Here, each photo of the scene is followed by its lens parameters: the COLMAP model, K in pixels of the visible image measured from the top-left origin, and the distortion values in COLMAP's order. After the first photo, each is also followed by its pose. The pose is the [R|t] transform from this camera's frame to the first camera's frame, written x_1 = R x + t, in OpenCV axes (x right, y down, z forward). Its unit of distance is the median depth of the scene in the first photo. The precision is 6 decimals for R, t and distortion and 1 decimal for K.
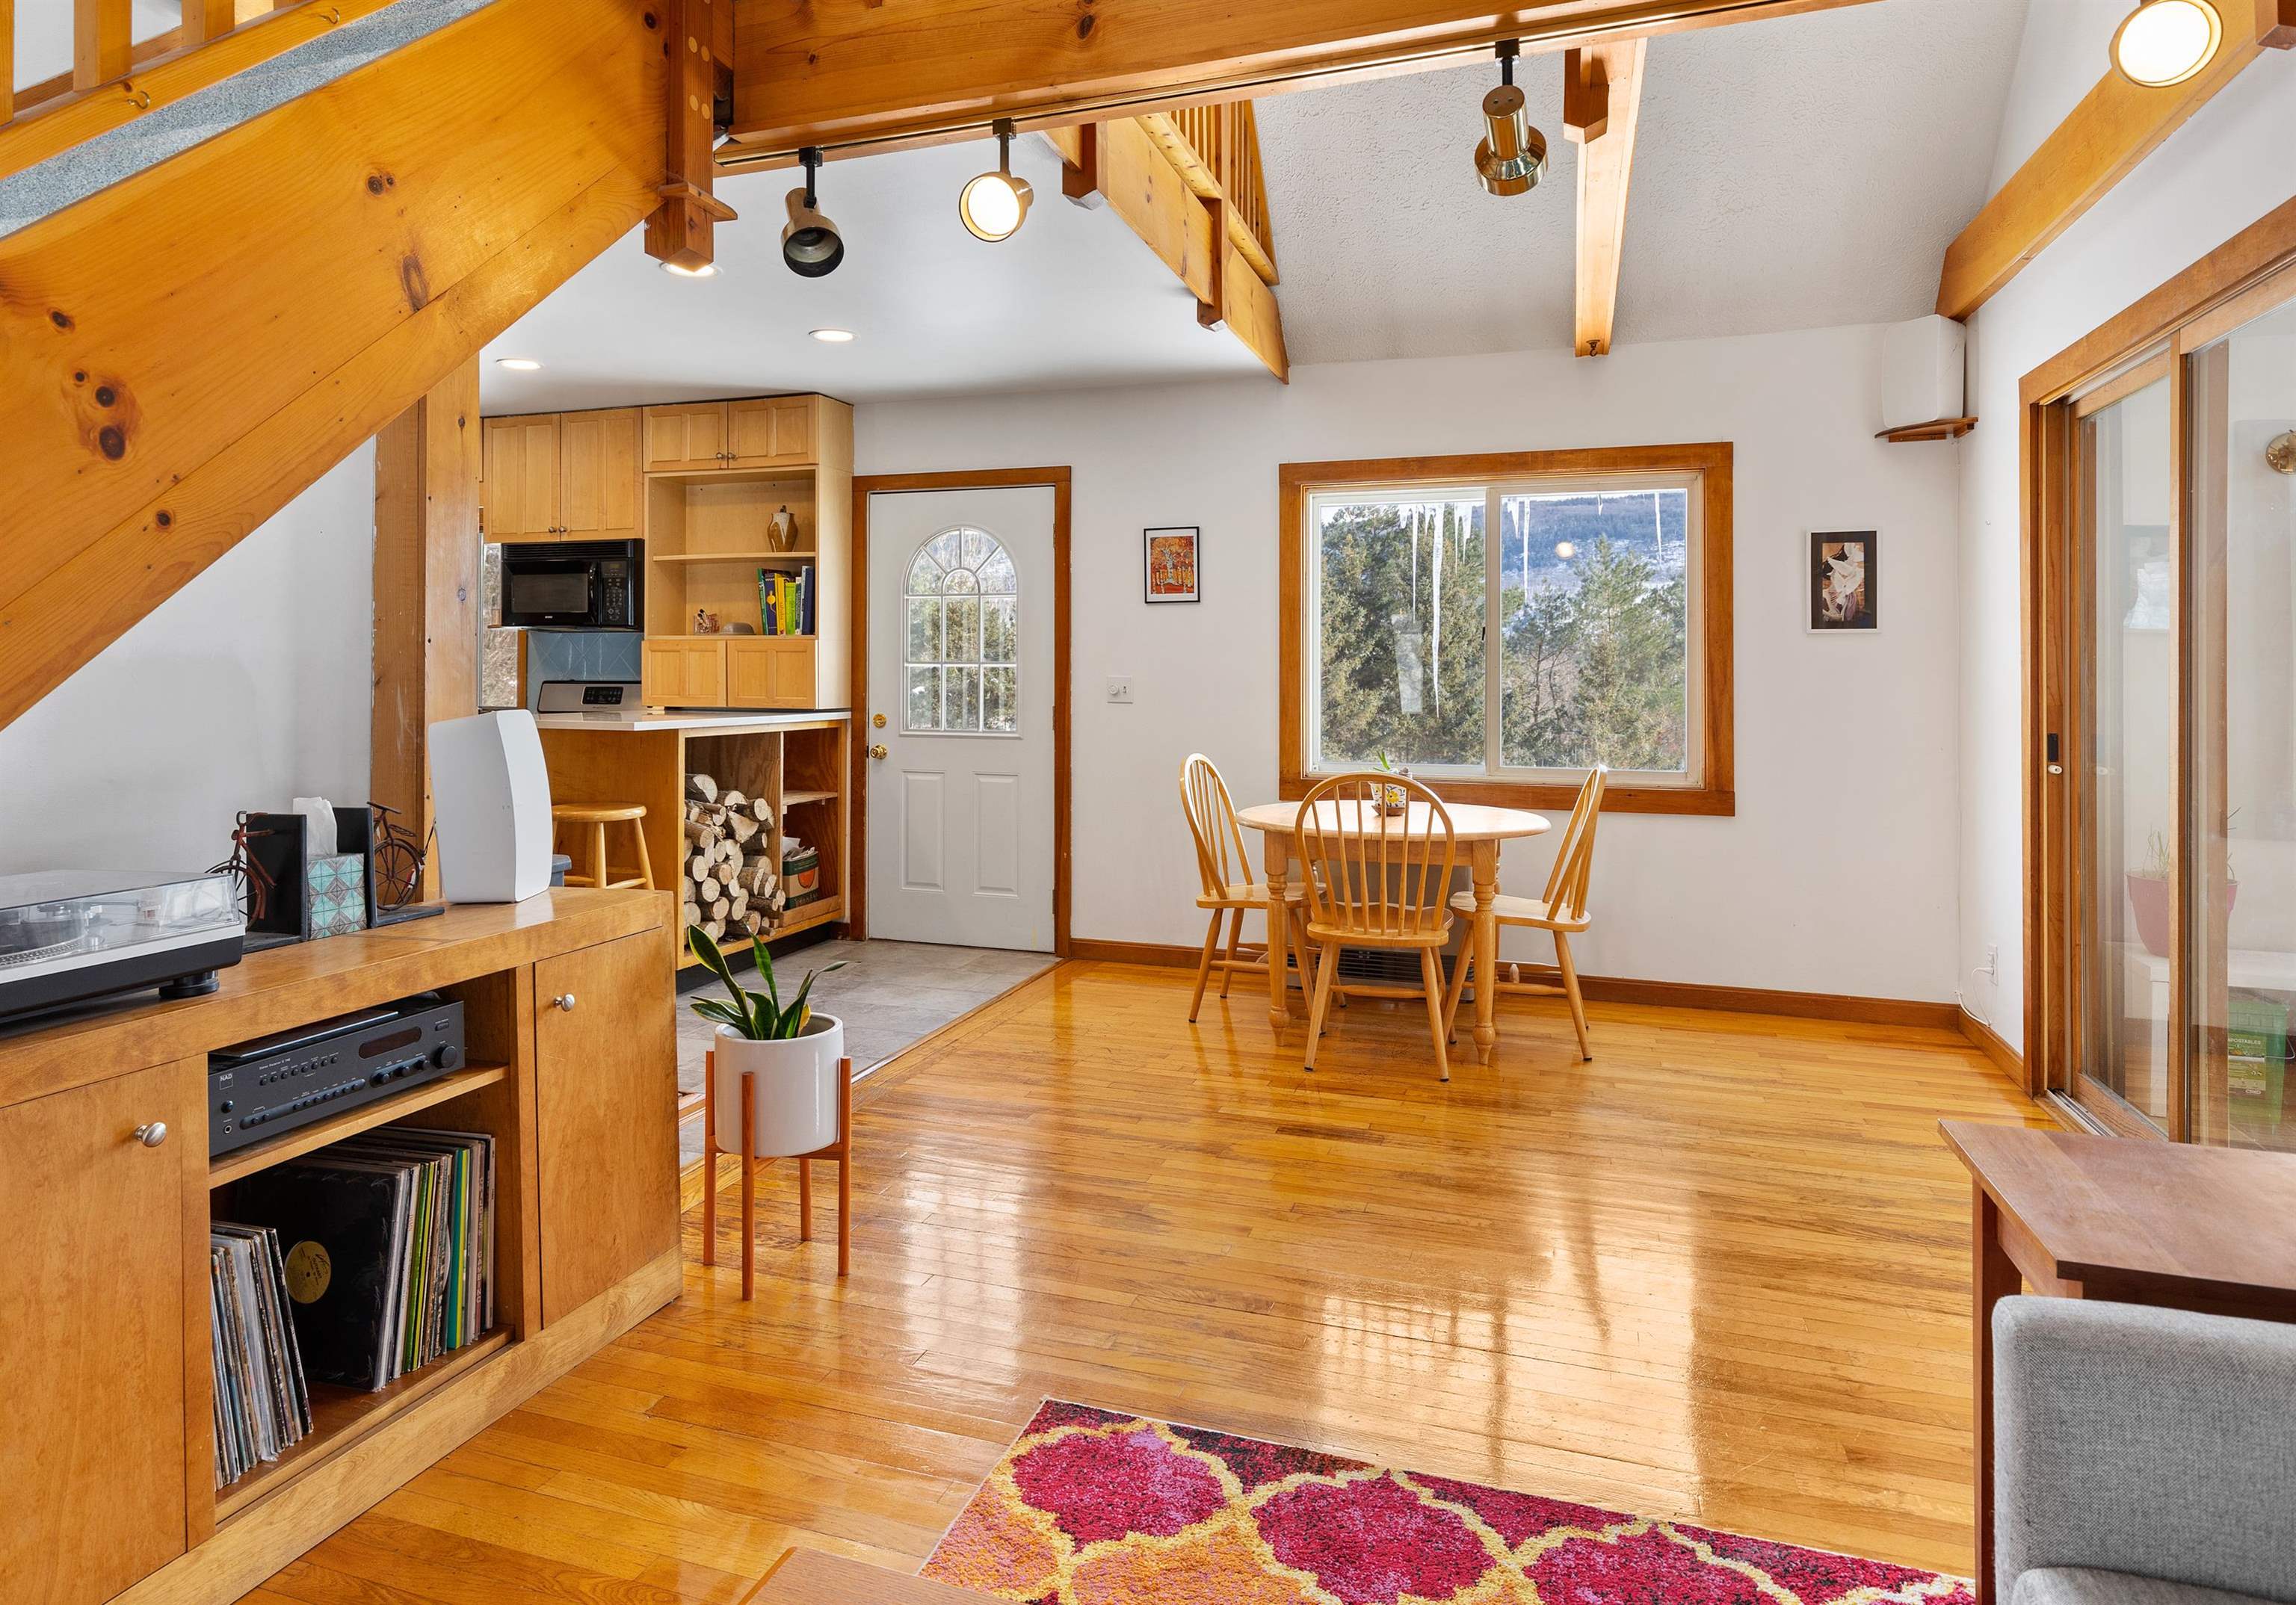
lens RADIAL K [[1351.0, 0, 1091.0], [0, 1351.0, 680.6], [0, 0, 1]] dist [-0.001826, -0.000394]
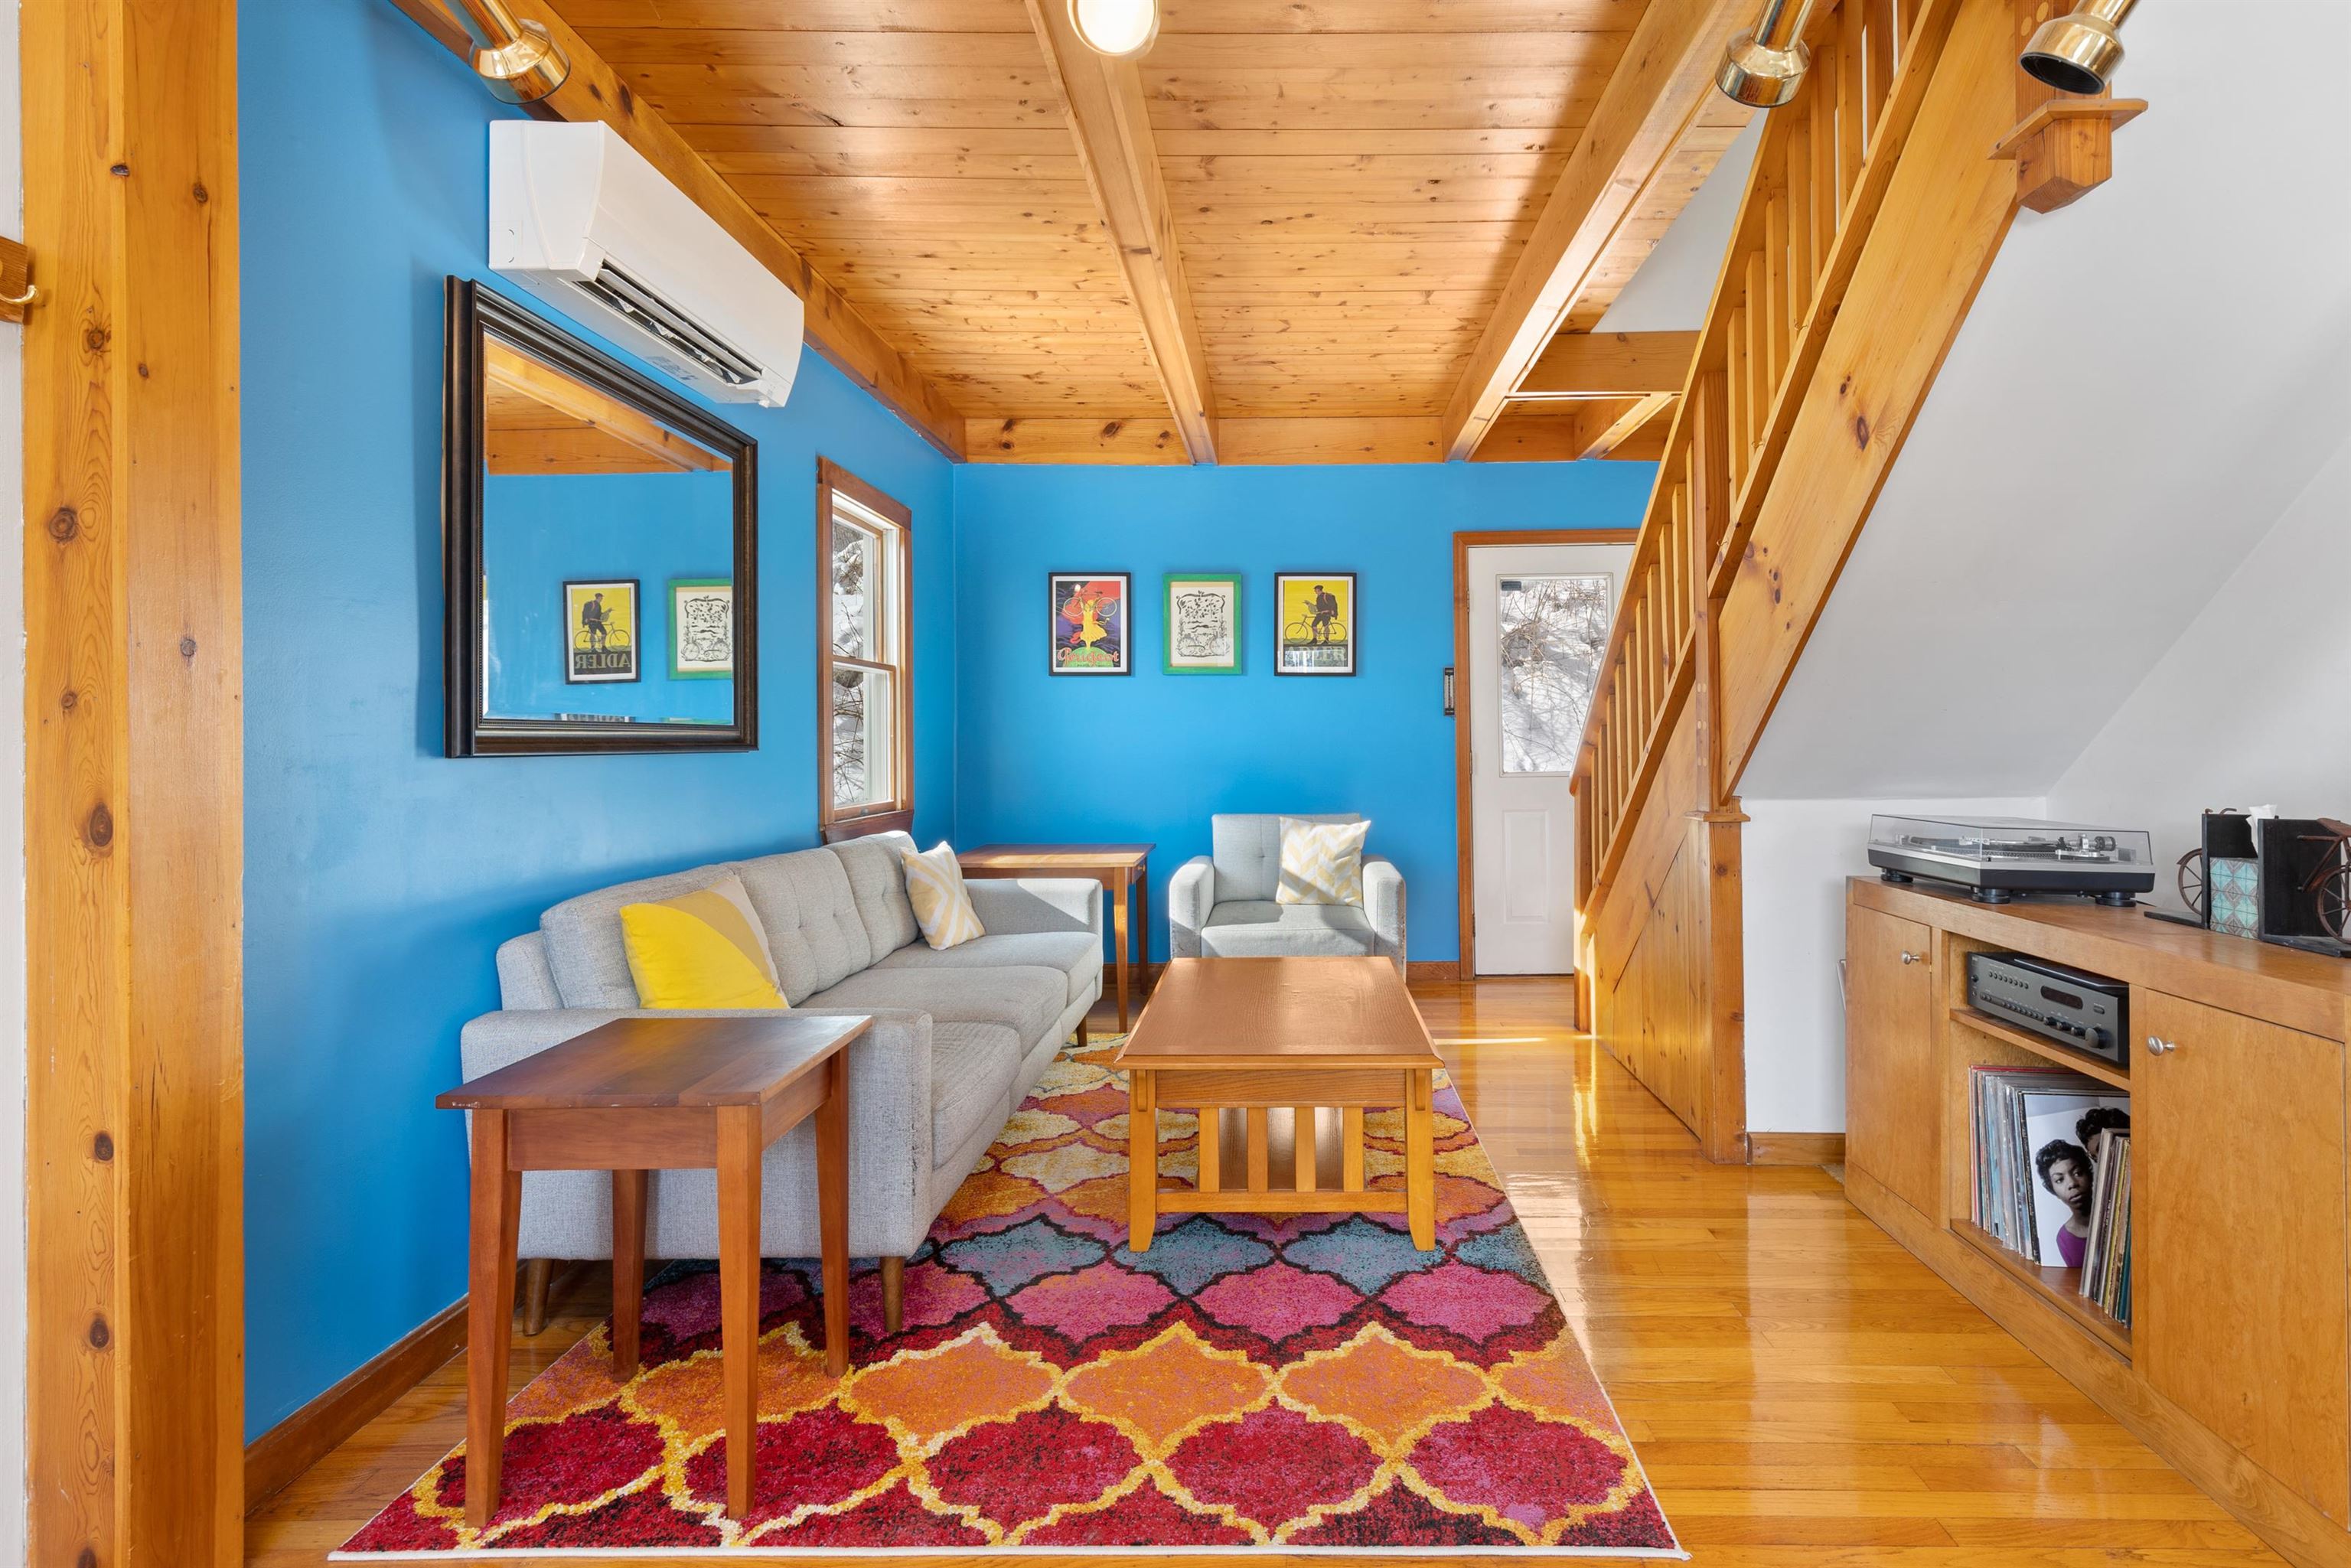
lens RADIAL K [[1143.7, 0, 1281.2], [0, 1143.7, 714.1], [0, 0, 1]] dist [0.011330, -0.002662]
pose [[-0.942151, 0.000834, -0.335188, 0.495560], [0.009632, 0.999651, -0.024587, 0.041082], [0.335051, -0.026393, -0.941830, 1.827521]]
